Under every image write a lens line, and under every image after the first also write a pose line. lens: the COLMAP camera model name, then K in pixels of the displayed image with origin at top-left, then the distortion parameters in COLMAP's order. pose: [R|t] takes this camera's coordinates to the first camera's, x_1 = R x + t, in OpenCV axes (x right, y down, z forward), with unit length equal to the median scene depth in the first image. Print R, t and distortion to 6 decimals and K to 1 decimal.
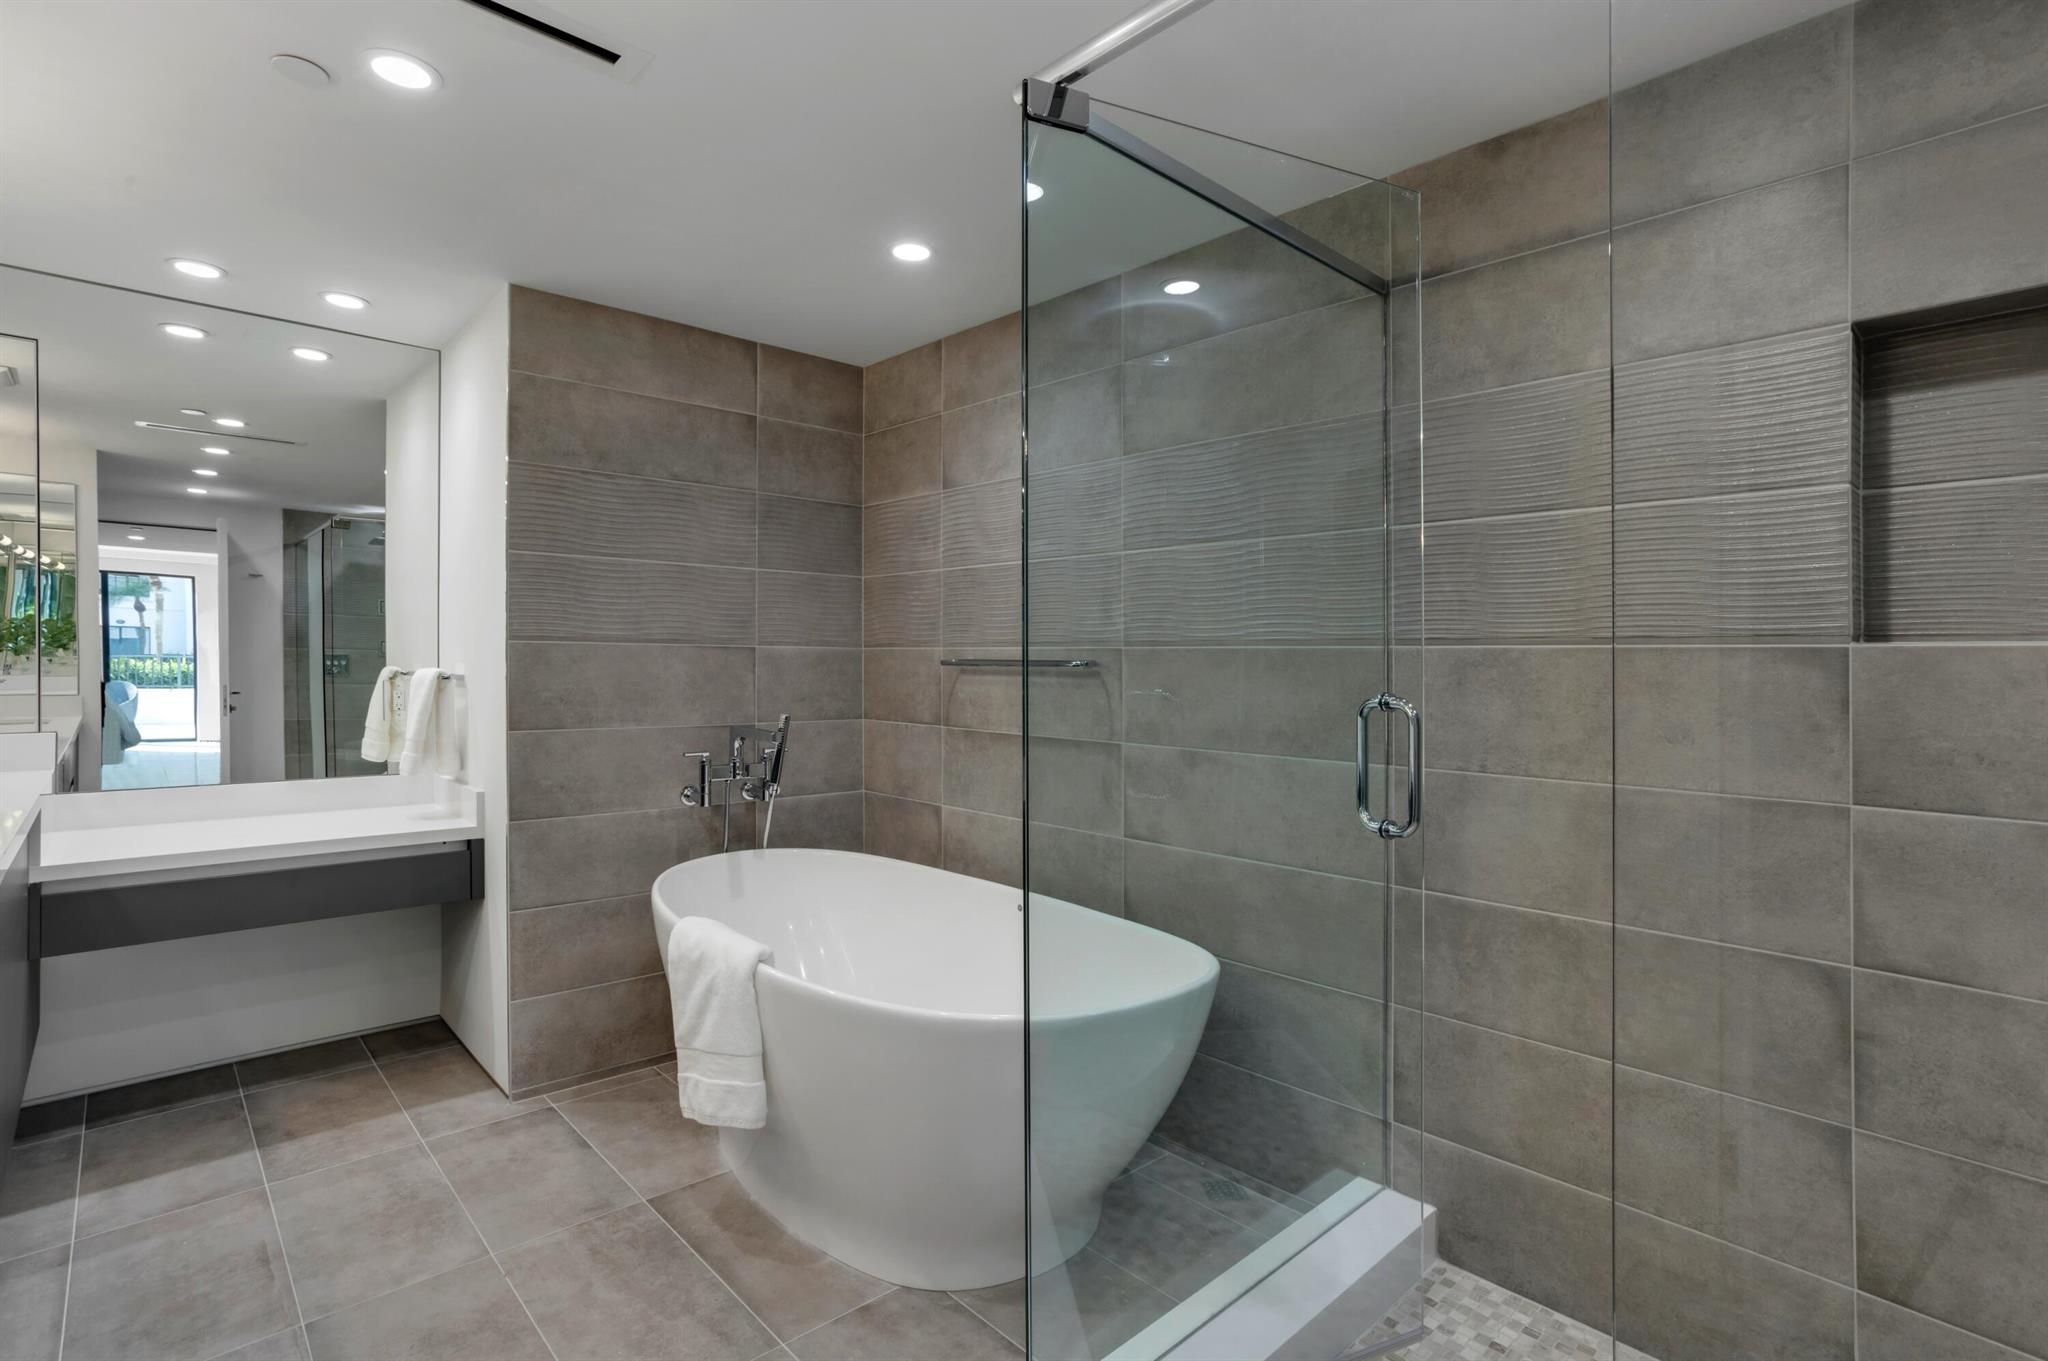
lens RADIAL K [[973.2, 0, 1028.3], [0, 973.2, 673.7], [0, 0, 1]] dist [0.016517, 0.000477]
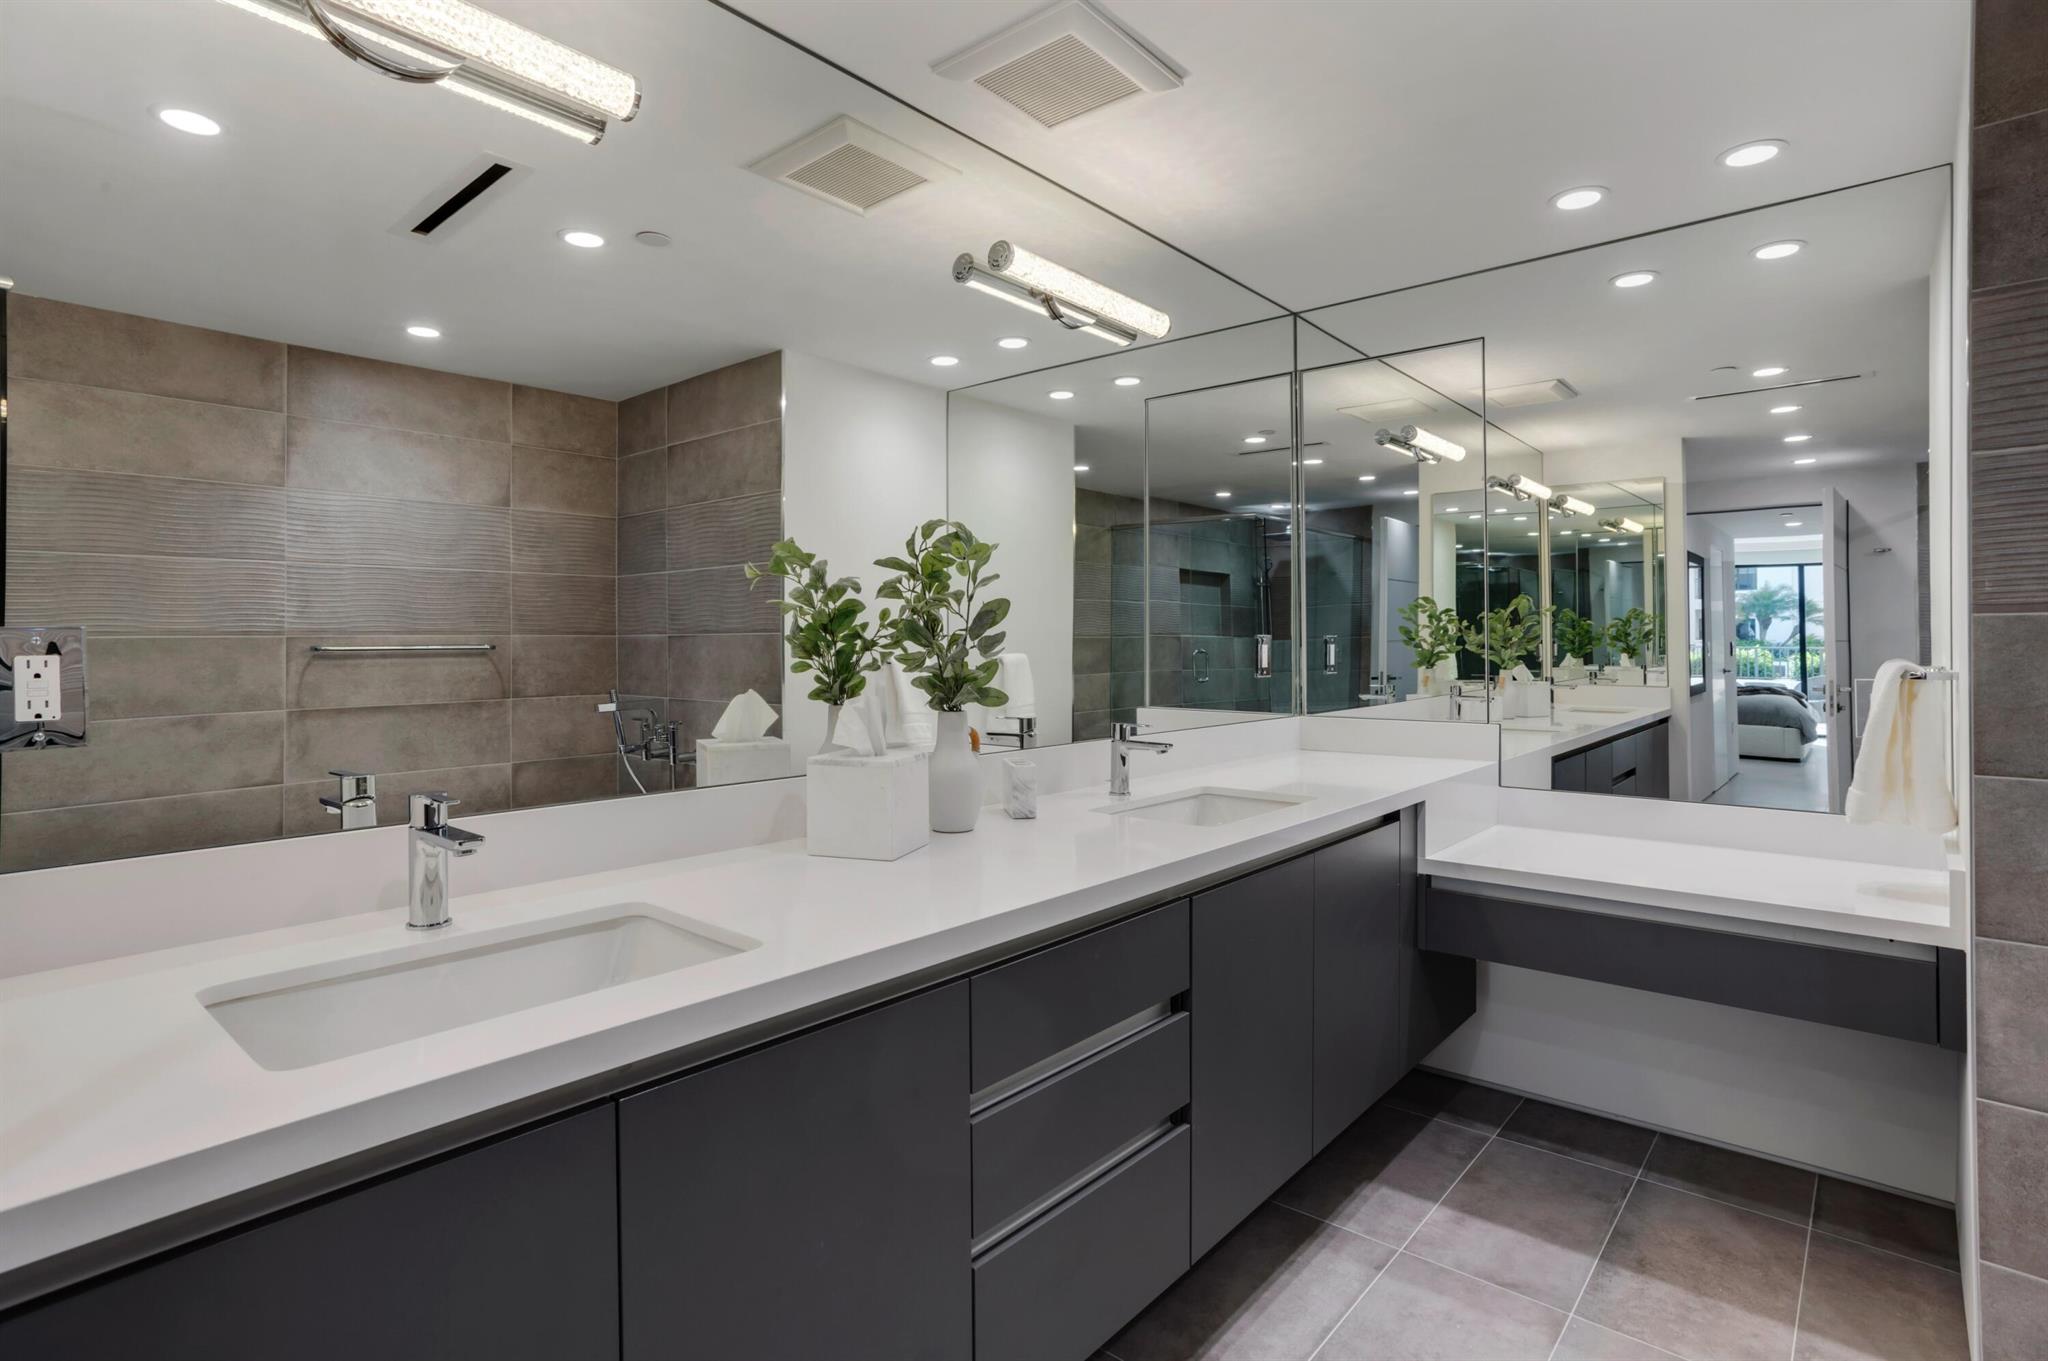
lens RADIAL K [[1023.9, 0, 1025.8], [0, 1023.9, 668.6], [0, 0, 1]] dist [0.005639, 0.004686]
pose [[0.118430, 0.007618, -0.992933, -0.005201], [-0.004325, 0.999965, 0.007156, -0.004428], [0.992953, 0.003447, 0.118459, 0.406439]]
